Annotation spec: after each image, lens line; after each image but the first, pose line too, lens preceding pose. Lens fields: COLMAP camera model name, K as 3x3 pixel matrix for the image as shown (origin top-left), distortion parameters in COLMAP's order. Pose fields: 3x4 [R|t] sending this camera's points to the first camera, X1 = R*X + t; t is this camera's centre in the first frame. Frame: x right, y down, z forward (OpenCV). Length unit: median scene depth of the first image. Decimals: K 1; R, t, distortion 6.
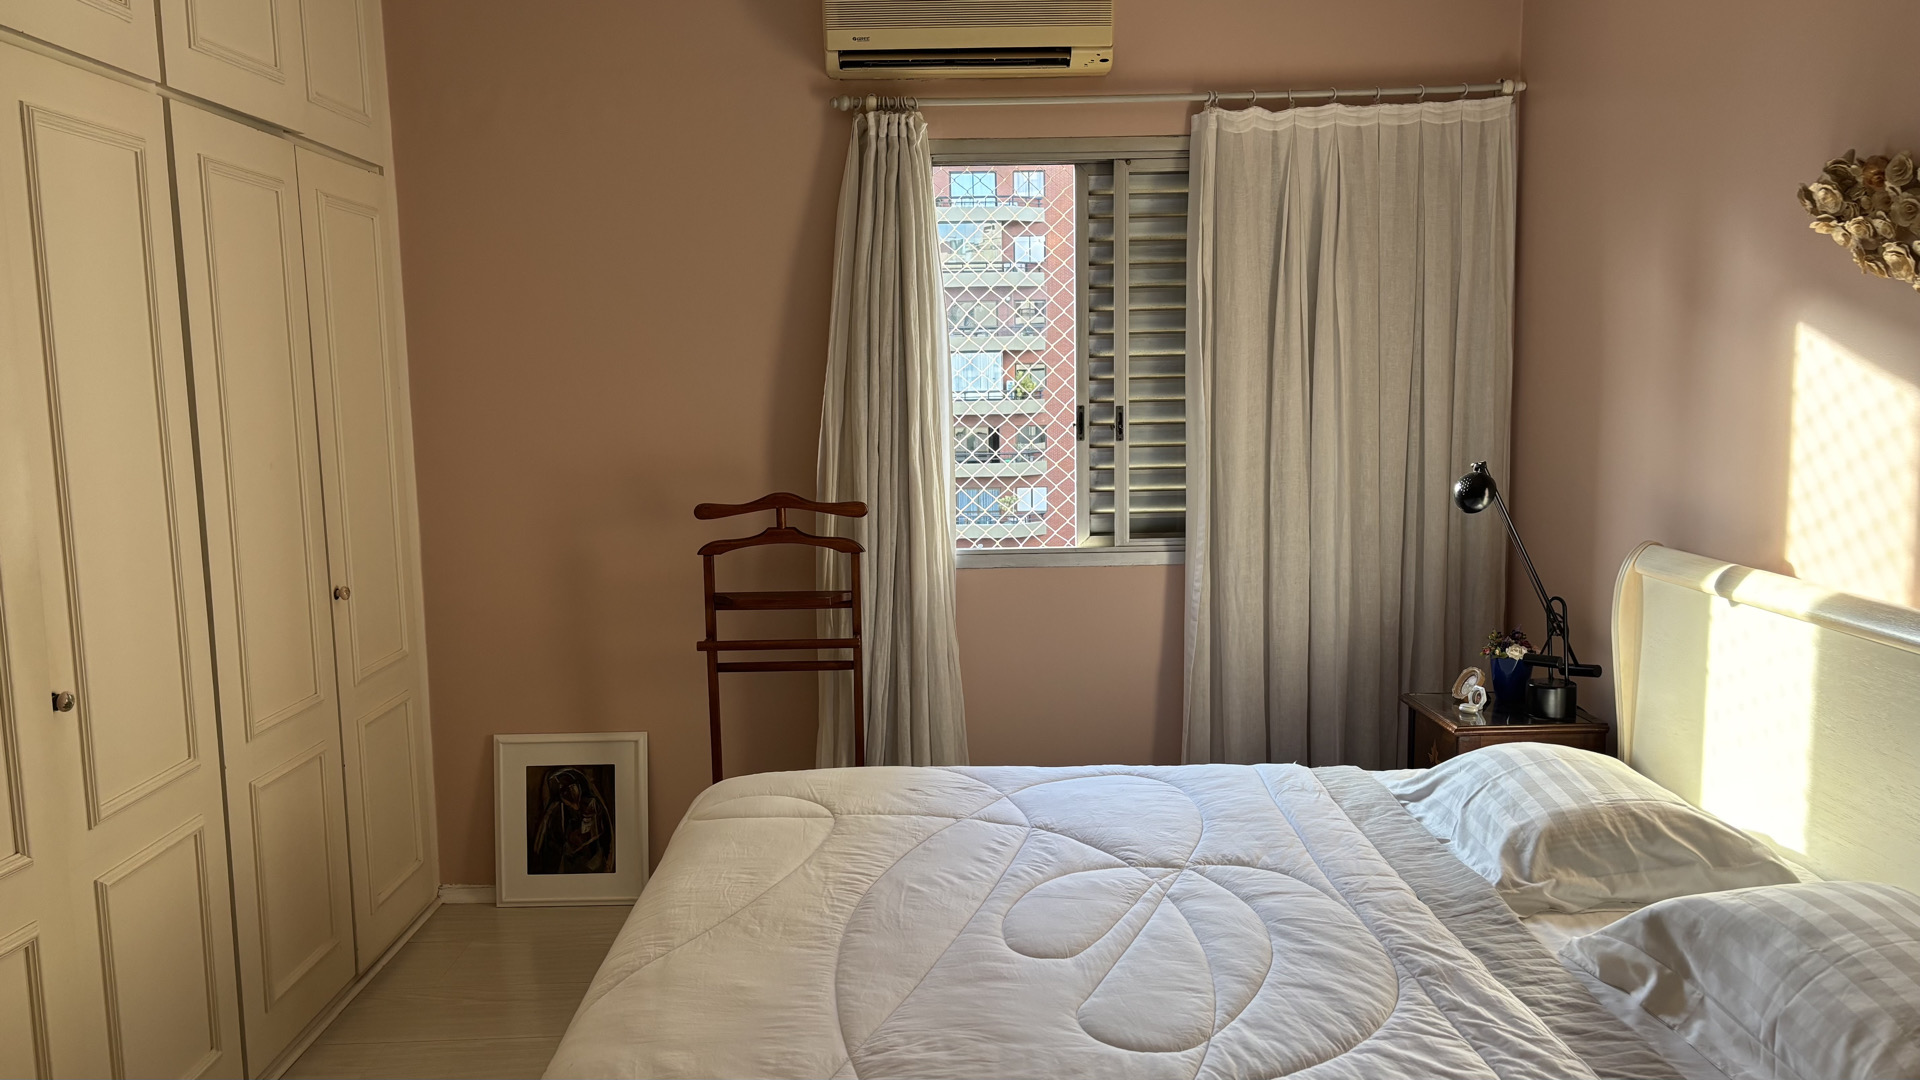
lens RADIAL K [[1430.3, 0, 960.7], [0, 1430.3, 542.8], [0, 0, 1]] dist [0.027655, -0.027604]
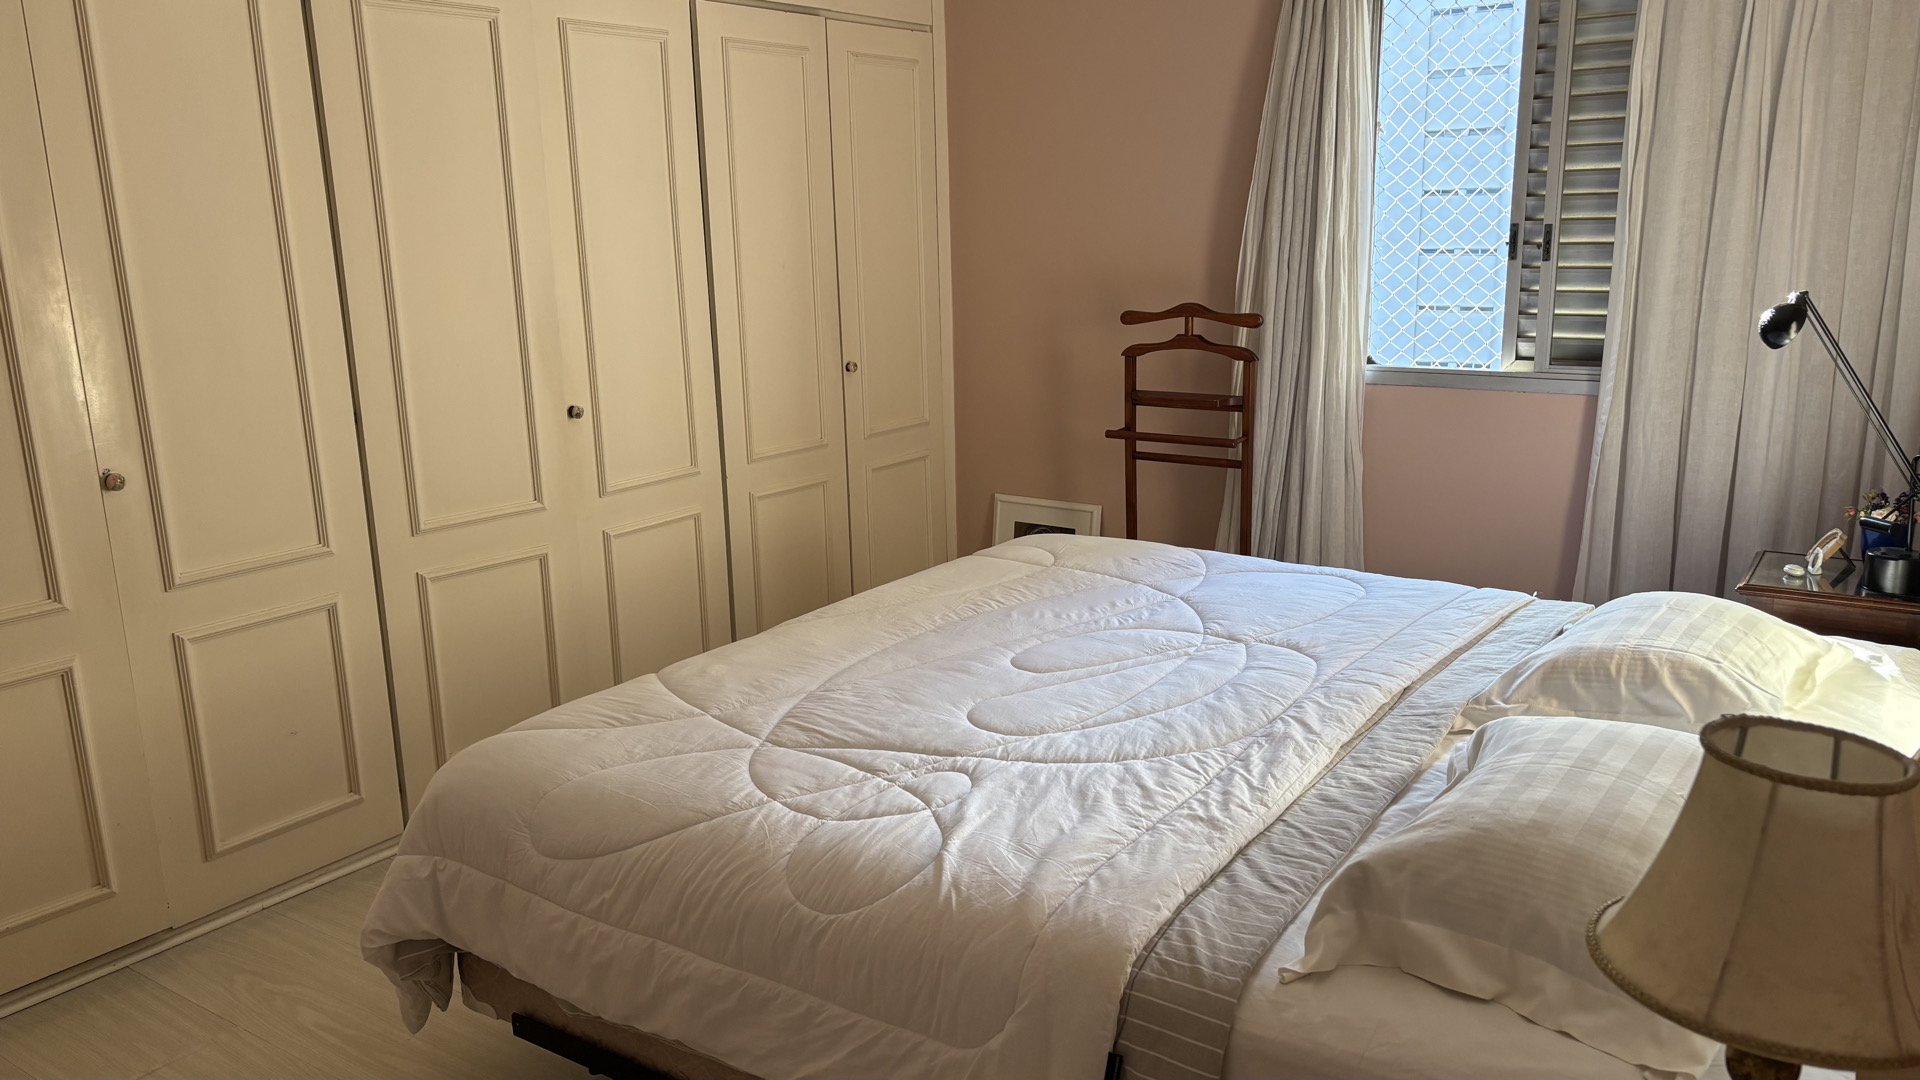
lens RADIAL K [[1430.3, 0, 955.8], [0, 1430.3, 550.2], [0, 0, 1]] dist [0.027655, -0.027604]
pose [[0.809177, 0.134506, -0.571963, 0.389892], [-0.060383, 0.987327, 0.146760, 0.002325], [0.584455, -0.084218, 0.807044, -0.022341]]
